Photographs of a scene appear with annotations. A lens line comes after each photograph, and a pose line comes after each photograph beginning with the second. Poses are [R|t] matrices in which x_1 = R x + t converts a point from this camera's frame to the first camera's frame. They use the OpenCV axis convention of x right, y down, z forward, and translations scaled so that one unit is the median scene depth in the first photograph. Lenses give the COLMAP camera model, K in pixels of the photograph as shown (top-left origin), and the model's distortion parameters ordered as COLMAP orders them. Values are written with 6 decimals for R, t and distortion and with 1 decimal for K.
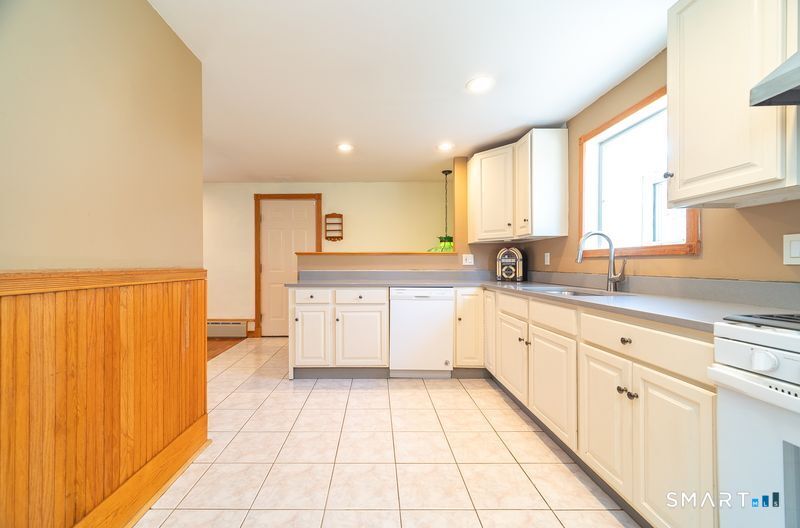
lens RADIAL K [[323.8, 0, 375.3], [0, 323.8, 264.0], [0, 0, 1]] dist [-0.001893, -0.000365]
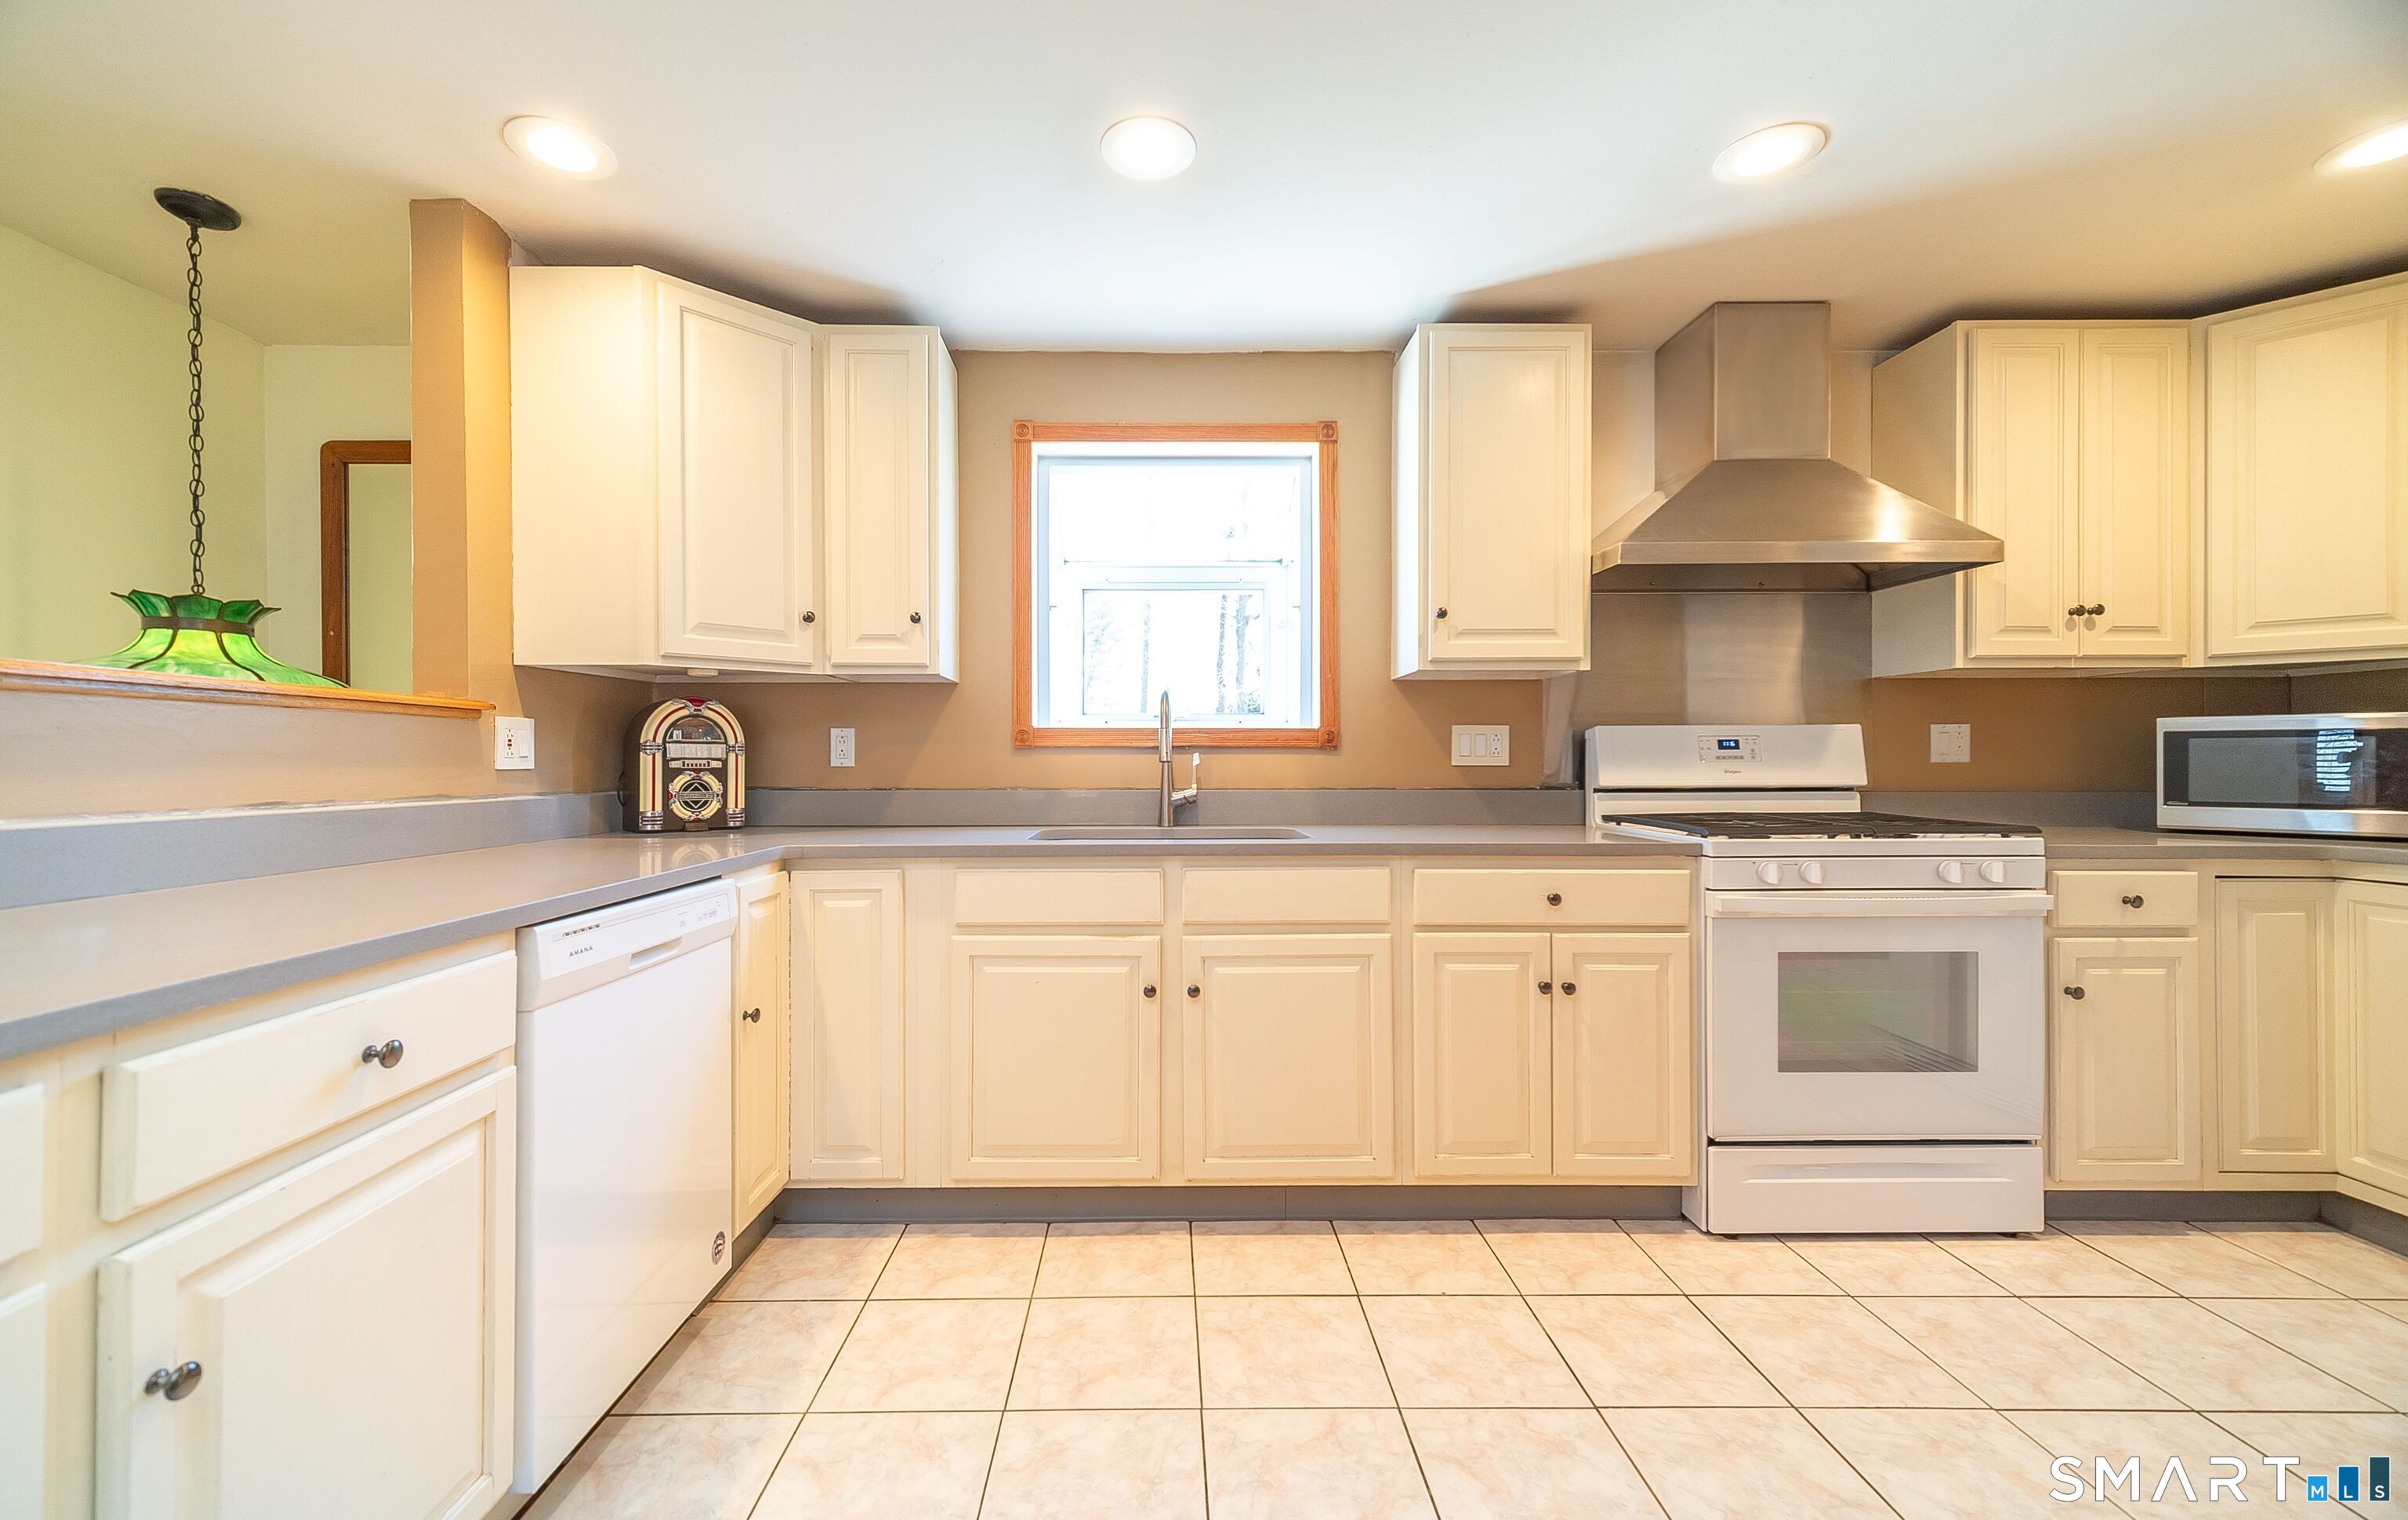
lens RADIAL K [[947.5, 0, 1171.1], [0, 947.5, 762.0], [0, 0, 1]] dist [0.002195, -0.000076]
pose [[-0.011888, 0.000483, 0.999929, -0.358946], [-0.000536, 1.000000, -0.000490, -0.001590], [-0.999929, -0.000542, -0.011888, 0.671946]]
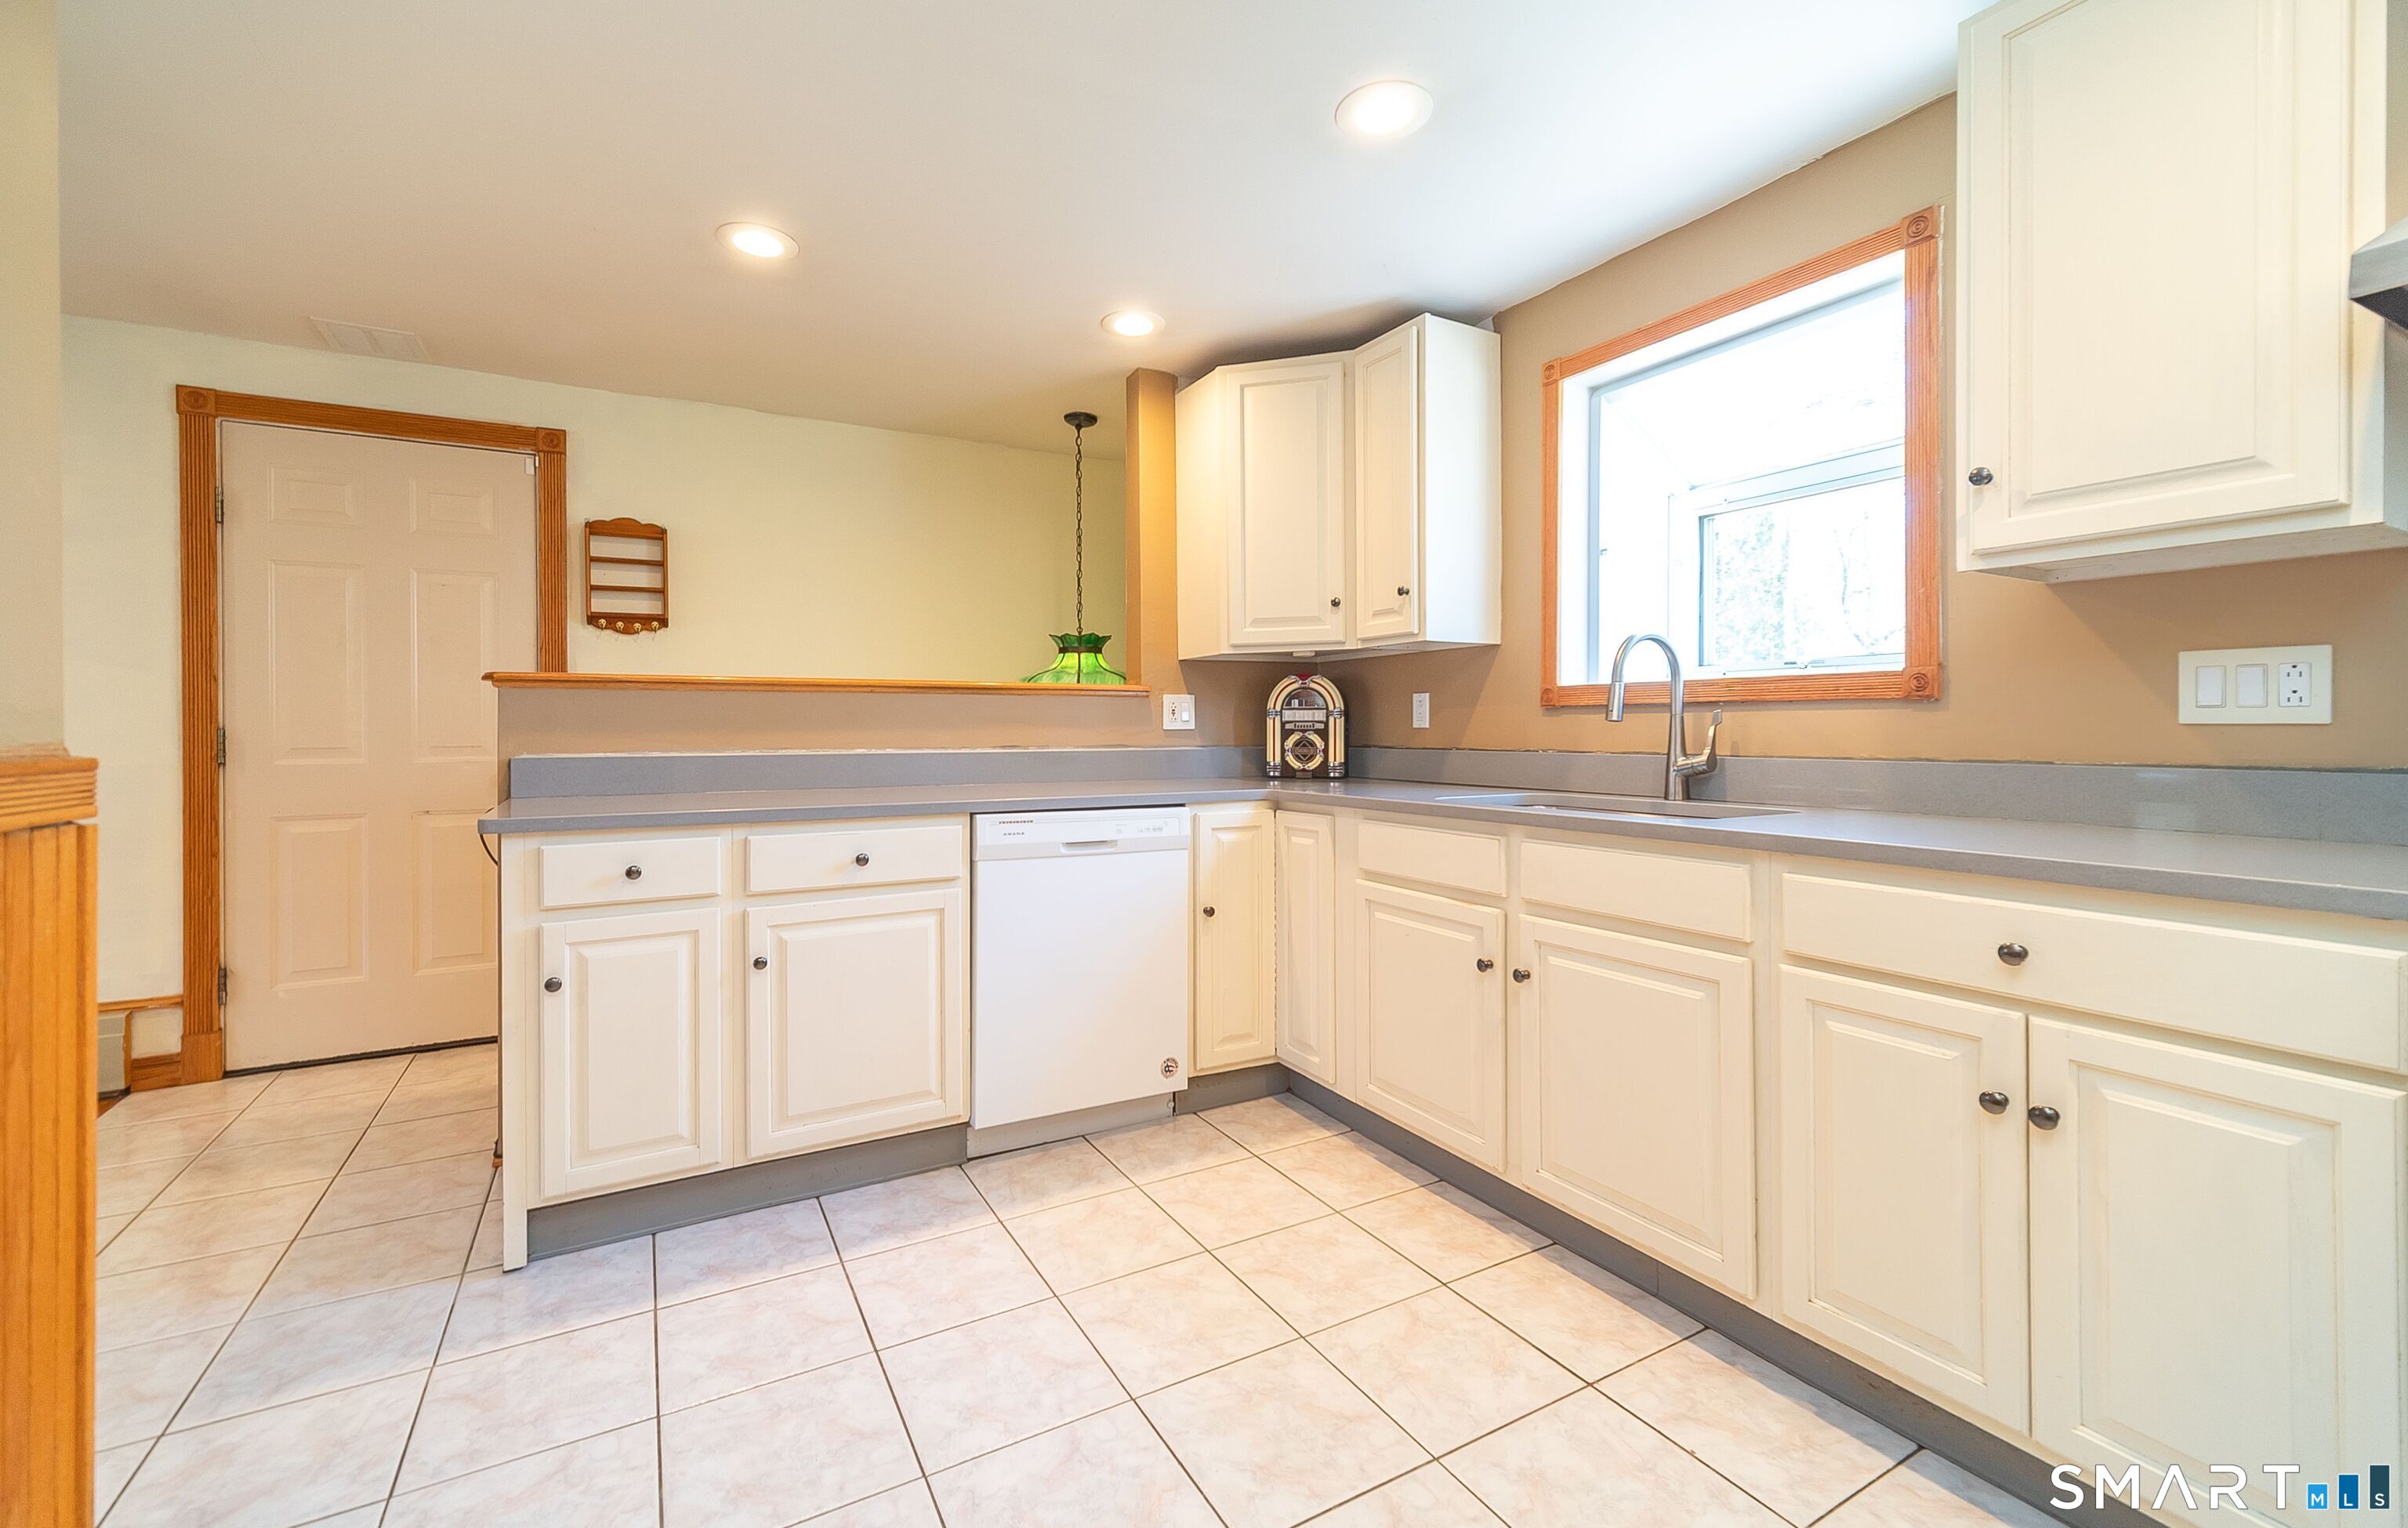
lens RADIAL K [[983.1, 0, 1189.4], [0, 983.1, 731.1], [0, 0, 1]] dist [0.002057, -0.000247]
pose [[0.871181, -0.001871, 0.490958, -0.181287], [0.000709, 0.999996, 0.002552, 0.002780], [-0.490961, -0.001875, 0.871180, 0.210963]]
